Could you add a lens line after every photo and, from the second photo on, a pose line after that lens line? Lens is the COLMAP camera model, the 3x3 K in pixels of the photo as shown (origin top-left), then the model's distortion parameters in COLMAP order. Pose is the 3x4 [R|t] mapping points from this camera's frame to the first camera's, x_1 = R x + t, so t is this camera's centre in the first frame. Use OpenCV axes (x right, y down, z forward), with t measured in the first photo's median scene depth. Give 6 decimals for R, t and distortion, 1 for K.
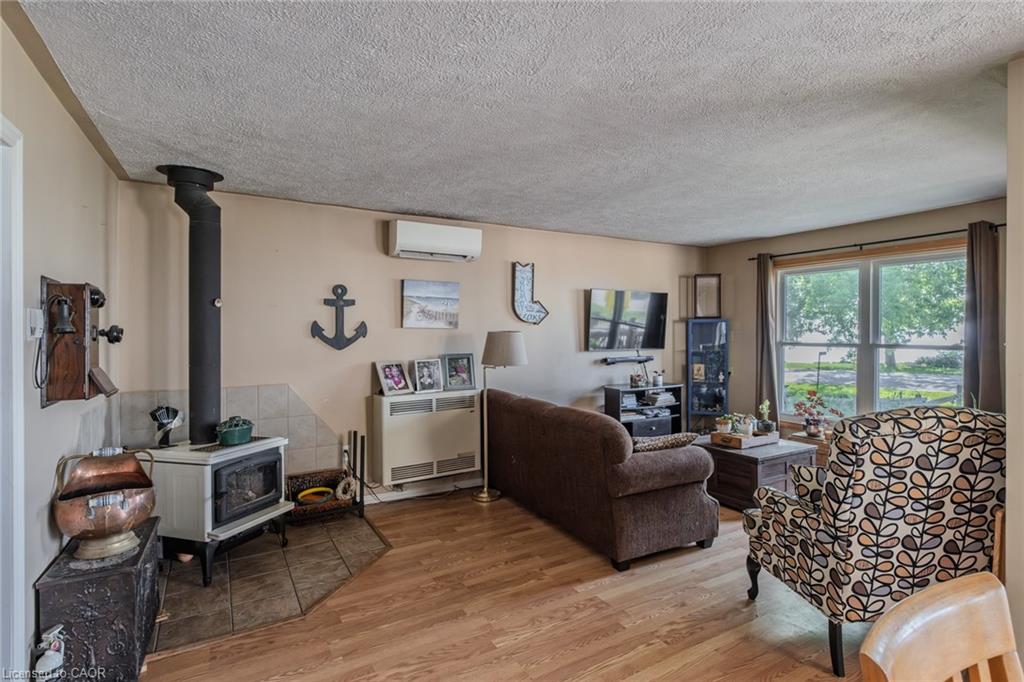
lens RADIAL K [[519.7, 0, 522.9], [0, 519.7, 334.5], [0, 0, 1]] dist [0.004904, -0.000530]
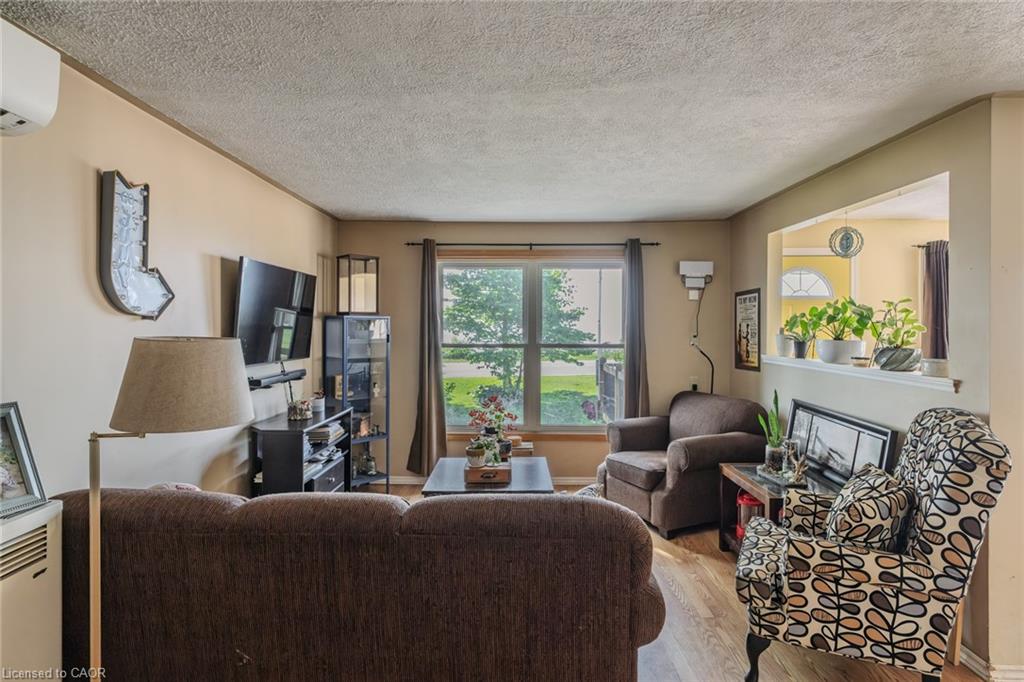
lens RADIAL K [[519.7, 0, 532.5], [0, 519.7, 332.2], [0, 0, 1]] dist [0.004904, -0.000530]
pose [[0.504815, -0.006301, 0.863204, -0.203499], [0.003431, 0.999980, 0.005293, -0.009680], [-0.863221, 0.000290, 0.504827, 0.483665]]
